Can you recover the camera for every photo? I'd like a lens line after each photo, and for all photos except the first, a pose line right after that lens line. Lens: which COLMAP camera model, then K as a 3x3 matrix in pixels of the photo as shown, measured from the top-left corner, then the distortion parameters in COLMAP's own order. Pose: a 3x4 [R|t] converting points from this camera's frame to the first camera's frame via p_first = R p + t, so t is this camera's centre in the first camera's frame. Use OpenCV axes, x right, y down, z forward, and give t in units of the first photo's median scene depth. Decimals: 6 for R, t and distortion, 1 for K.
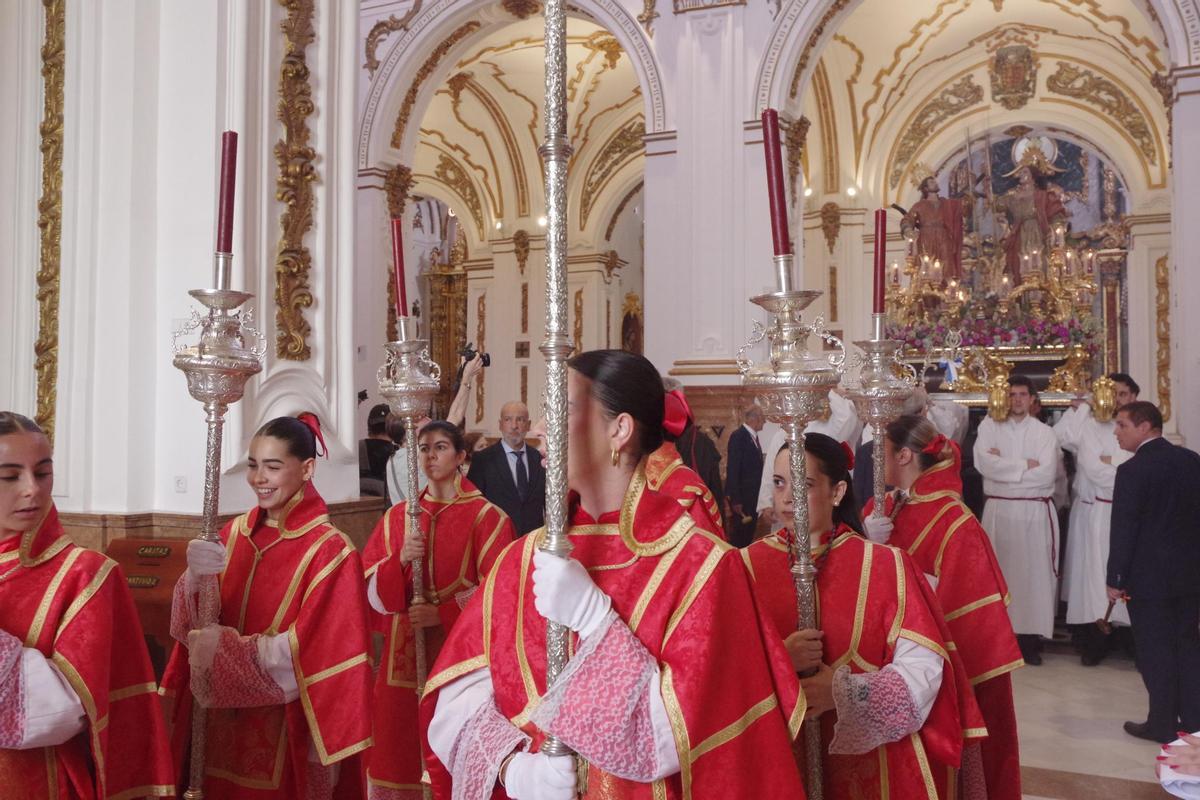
lens RADIAL K [[1031.7, 0, 603.1], [0, 1031.7, 400.3], [0, 0, 1]] dist [-0.082151, 0.072451]
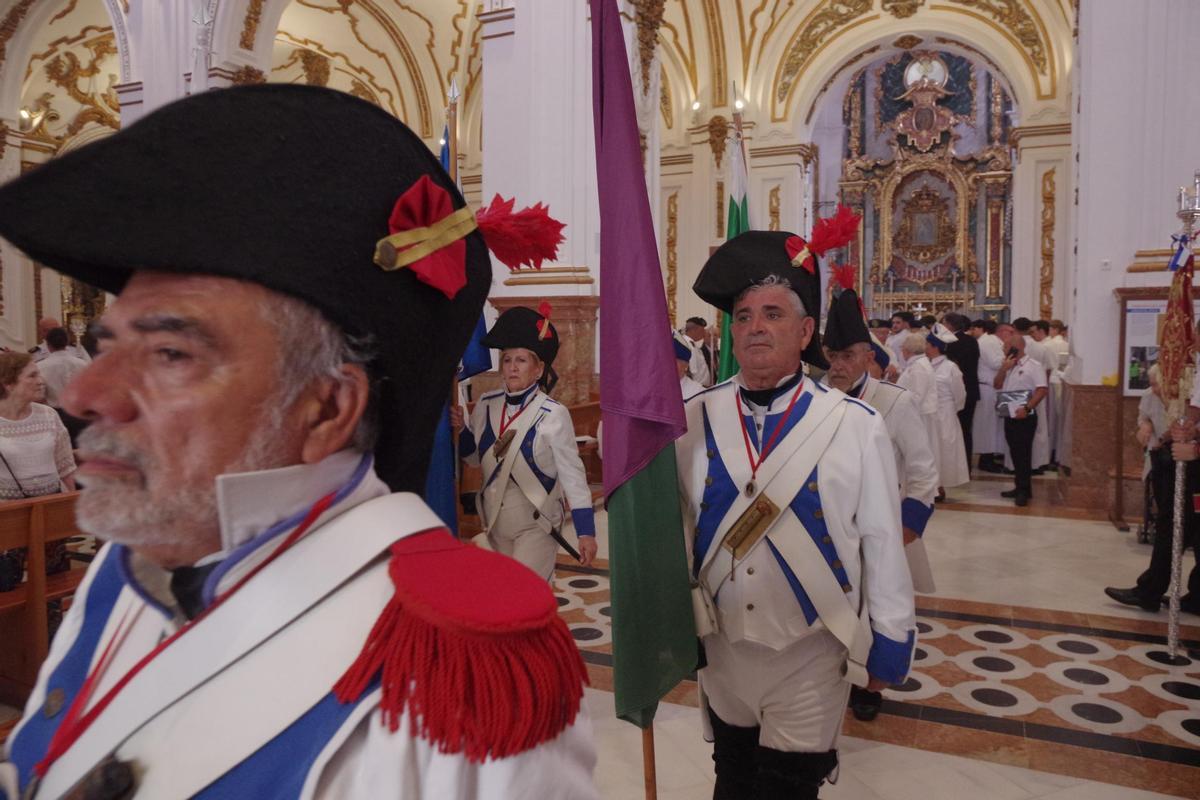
lens RADIAL K [[837.2, 0, 601.3], [0, 837.2, 395.9], [0, 0, 1]] dist [-0.110341, 0.069616]
pose [[0.999714, -0.002034, 0.023846, 0.093067], [-0.000071, 0.996124, 0.087958, 0.005122], [-0.023932, -0.087934, 0.995839, 0.195004]]
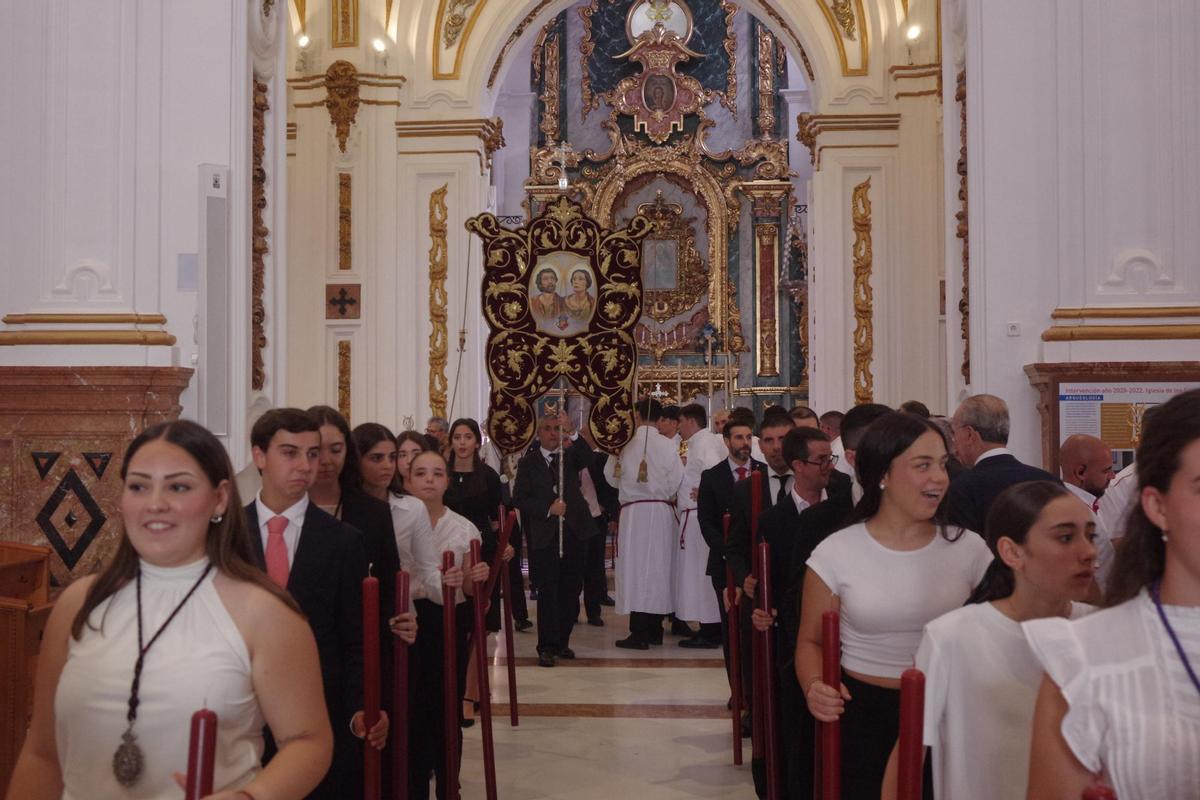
lens RADIAL K [[1429.9, 0, 604.2], [0, 1429.9, 402.6], [0, 0, 1]] dist [-0.024552, -0.012801]
pose [[0.921235, 0.007149, 0.388942, 0.048751], [-0.004089, 0.999954, -0.008693, 0.004588], [-0.388986, 0.006418, 0.921221, 0.213383]]
